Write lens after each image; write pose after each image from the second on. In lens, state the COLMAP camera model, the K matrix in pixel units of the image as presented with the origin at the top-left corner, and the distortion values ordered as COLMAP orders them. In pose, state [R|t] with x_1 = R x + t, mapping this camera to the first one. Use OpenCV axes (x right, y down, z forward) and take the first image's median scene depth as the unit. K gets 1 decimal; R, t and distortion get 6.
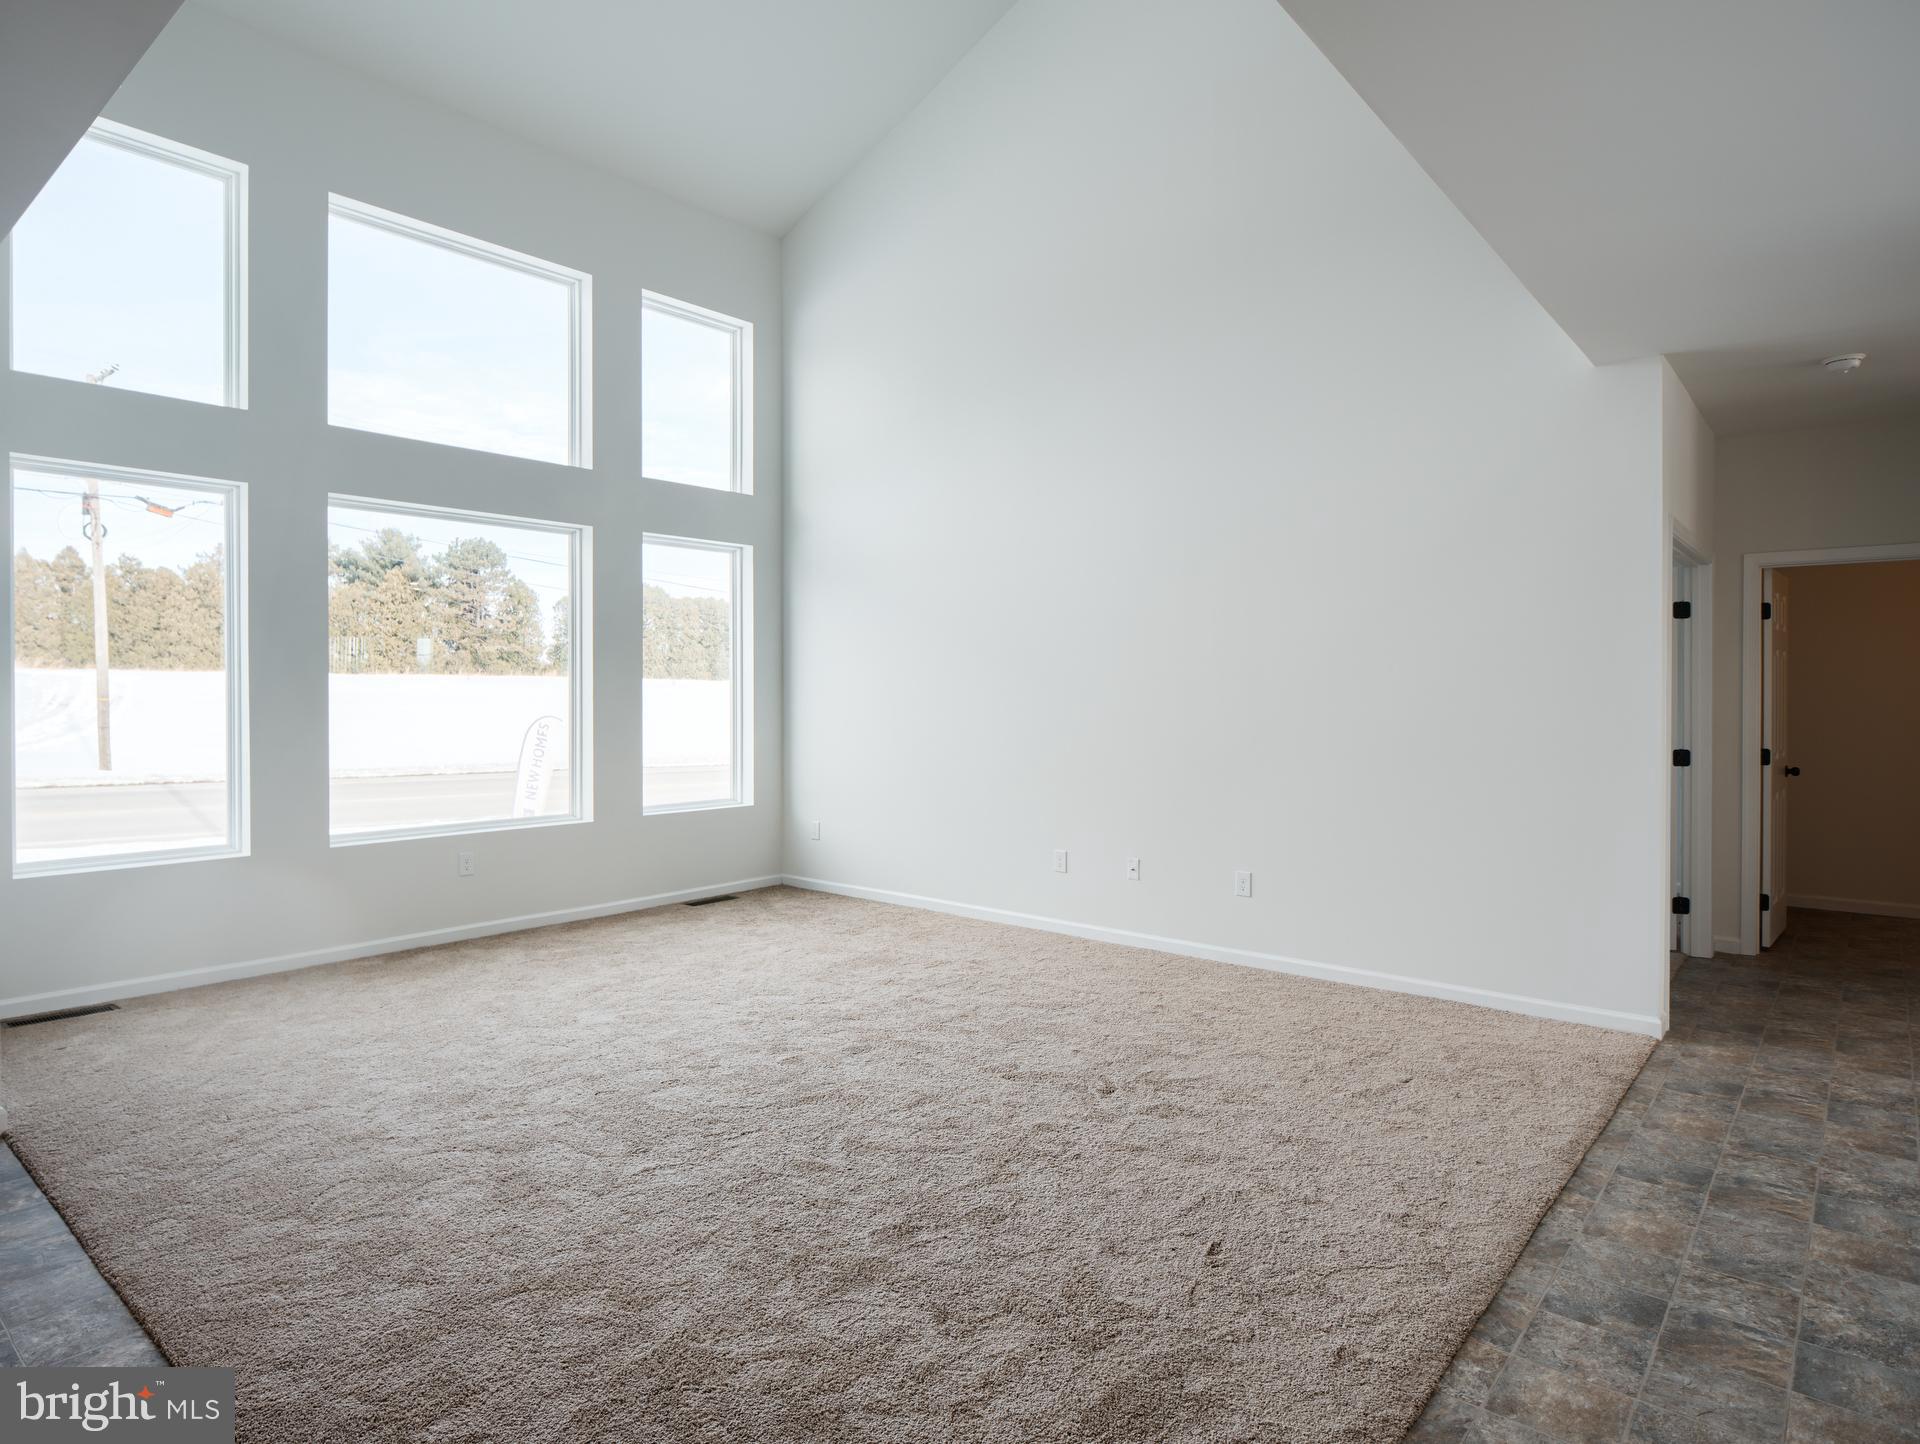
lens RADIAL K [[1098.6, 0, 928.3], [0, 1098.6, 696.5], [0, 0, 1]] dist [-0.012313, 0.002317]
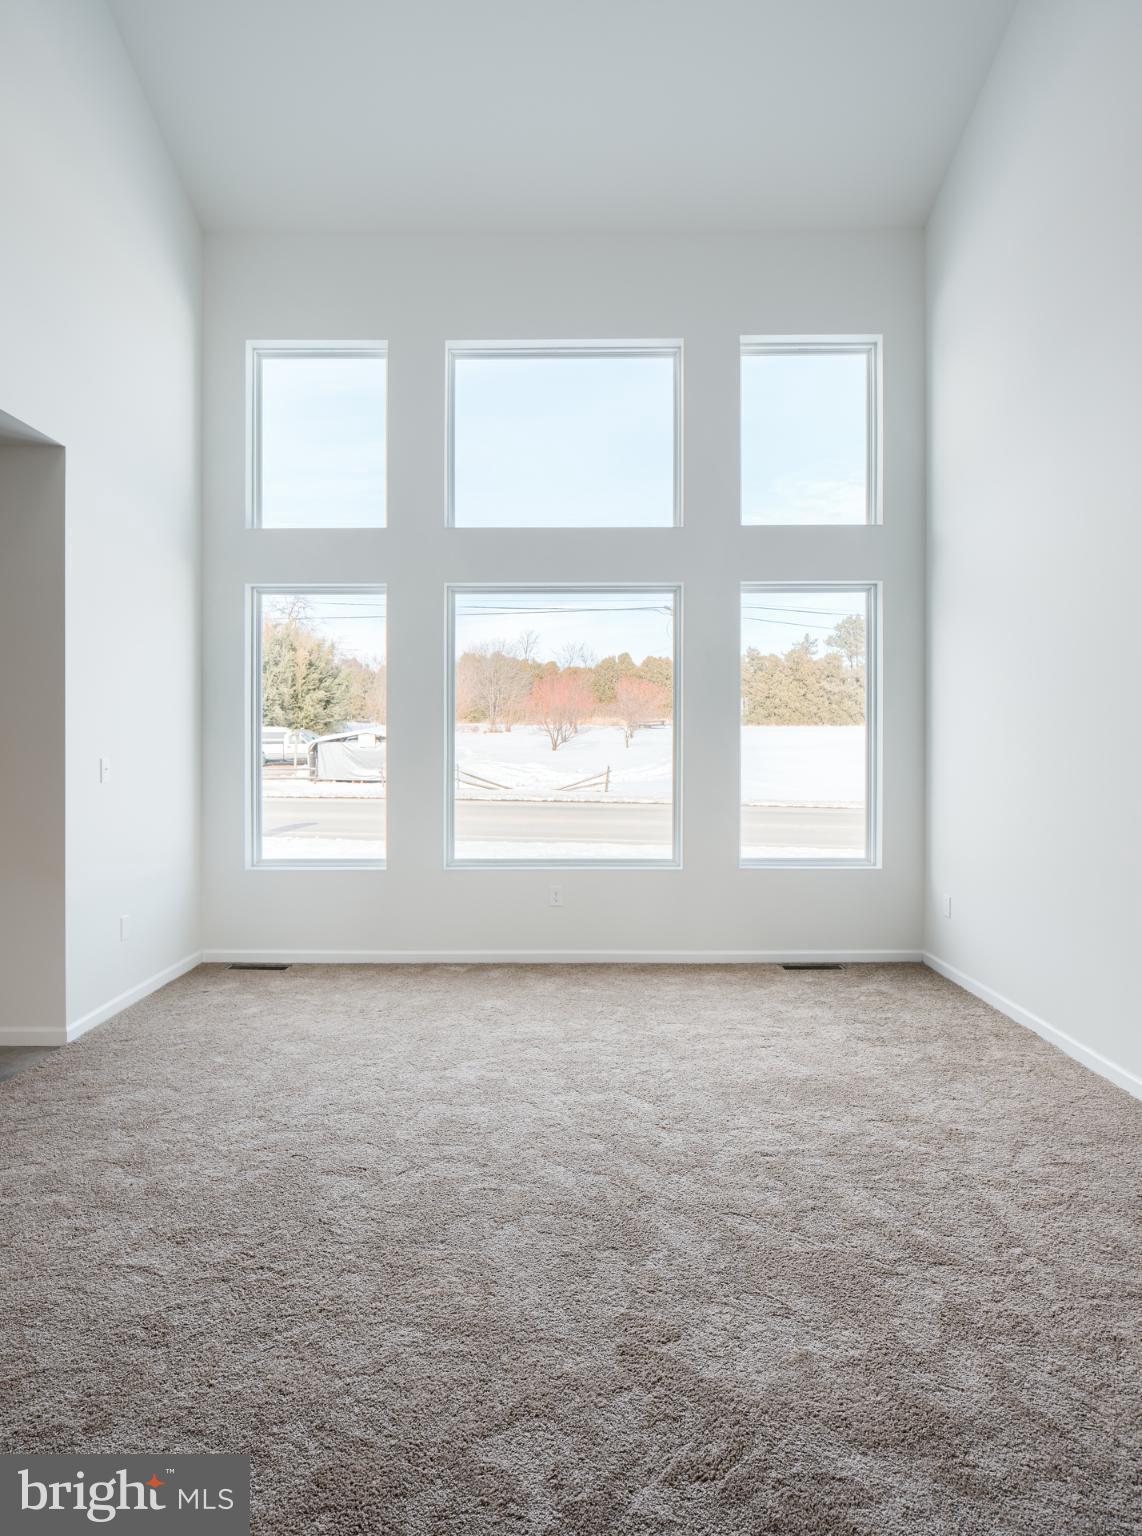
lens RADIAL K [[894.5, 0, 582.3], [0, 894.5, 749.9], [0, 0, 1]] dist [0.015801, -0.000734]
pose [[0.654844, 0.007087, -0.755731, 0.370266], [-0.002208, 0.999970, 0.007464, -0.007121], [0.755761, -0.003219, 0.654839, 0.520467]]
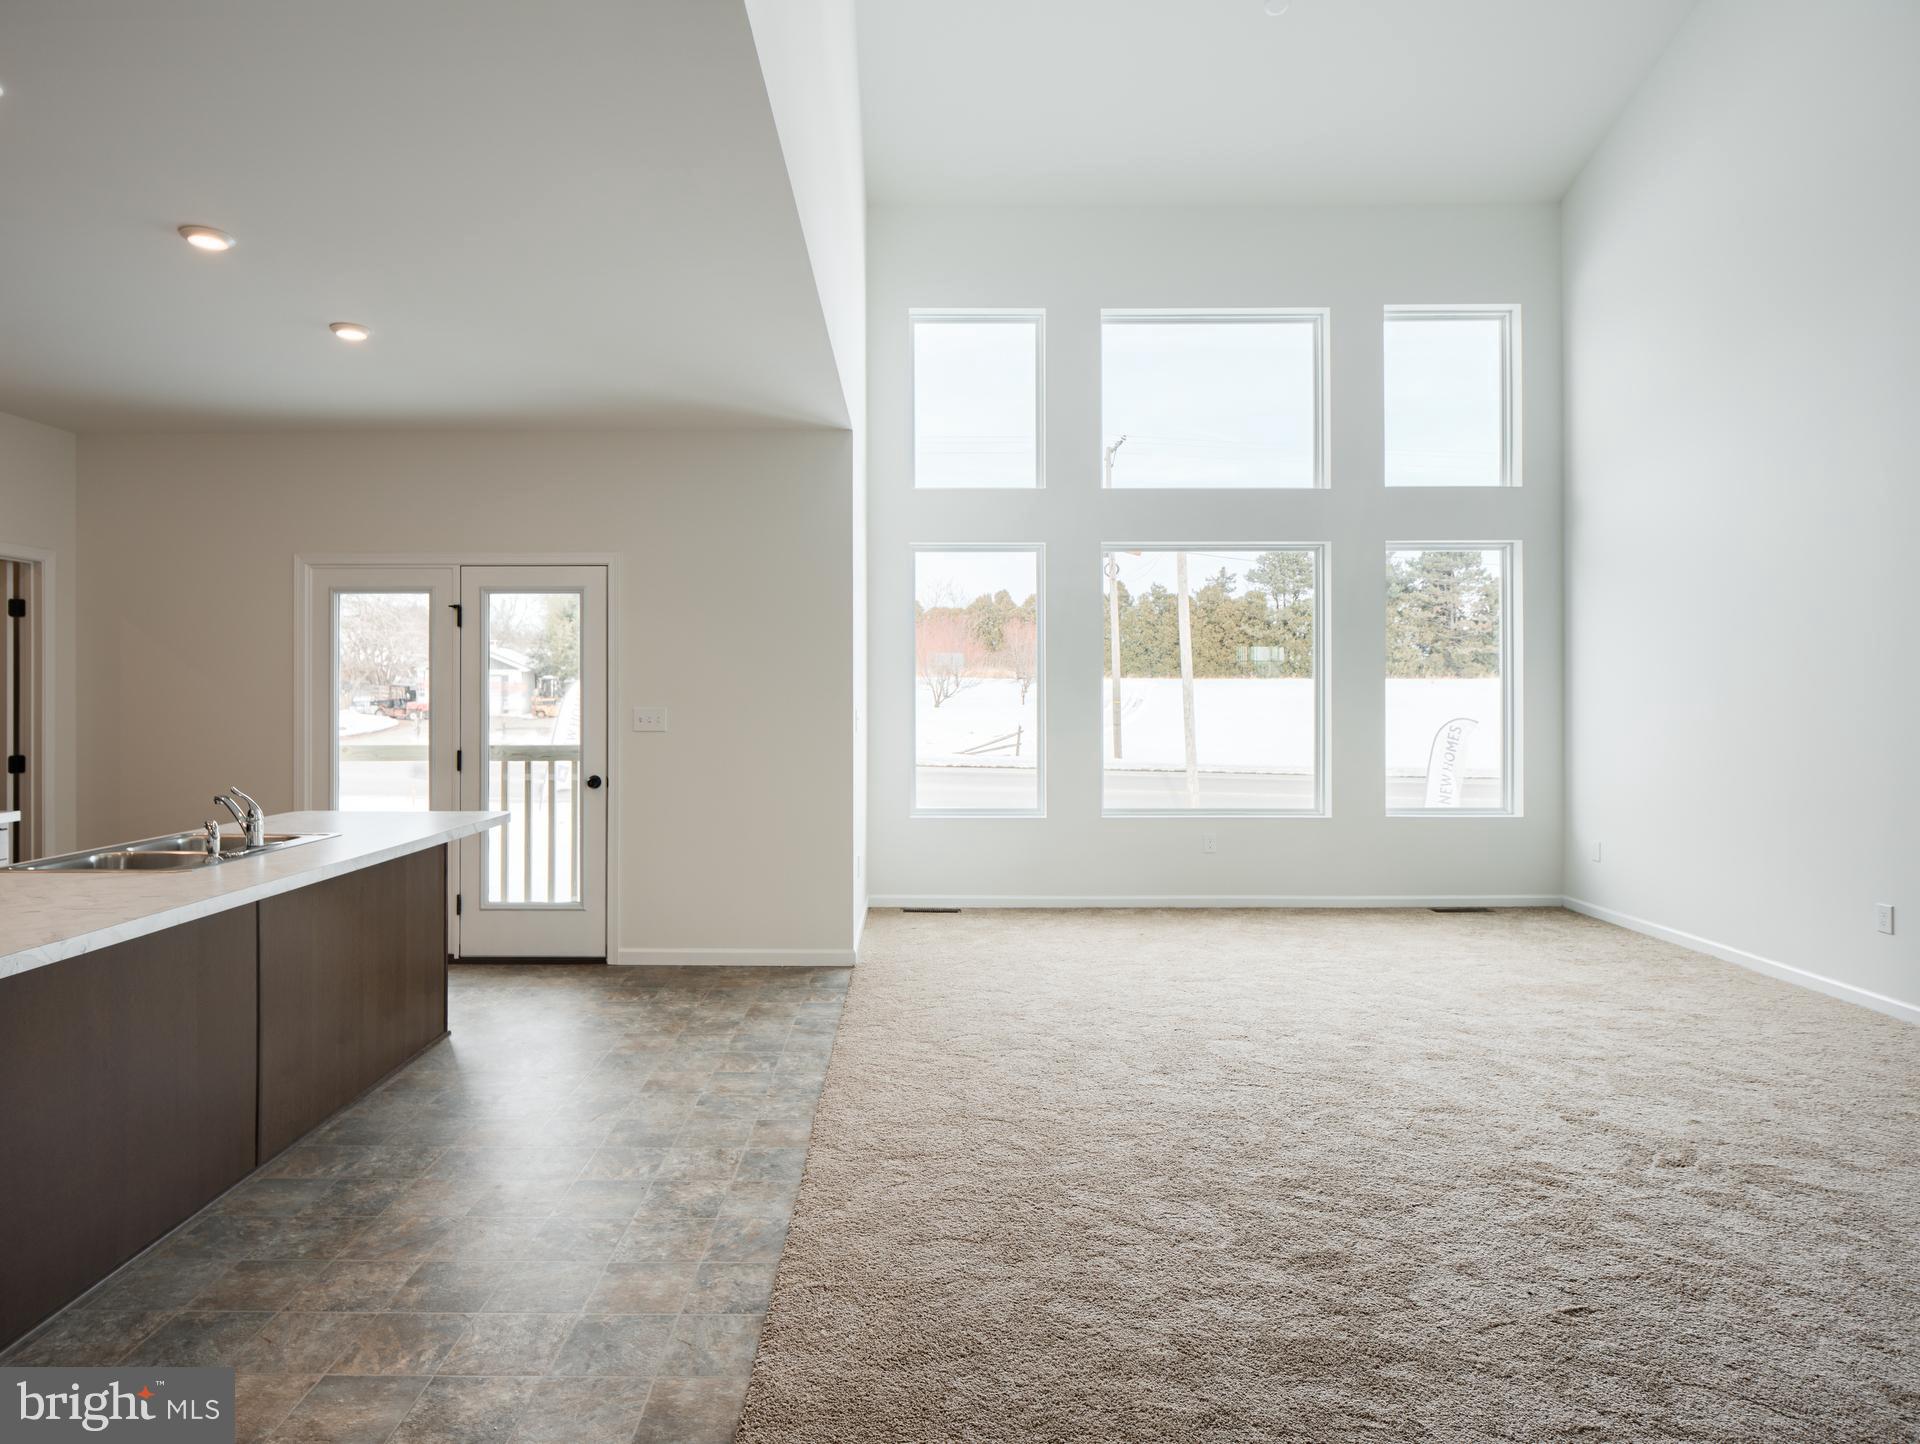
lens RADIAL K [[1098.6, 0, 911.5], [0, 1098.6, 697.8], [0, 0, 1]] dist [-0.012313, 0.002317]
pose [[0.645590, -0.000464, -0.763684, 0.338748], [-0.001193, 0.999998, -0.001617, -0.000916], [0.763684, 0.001955, 0.645588, -0.003958]]
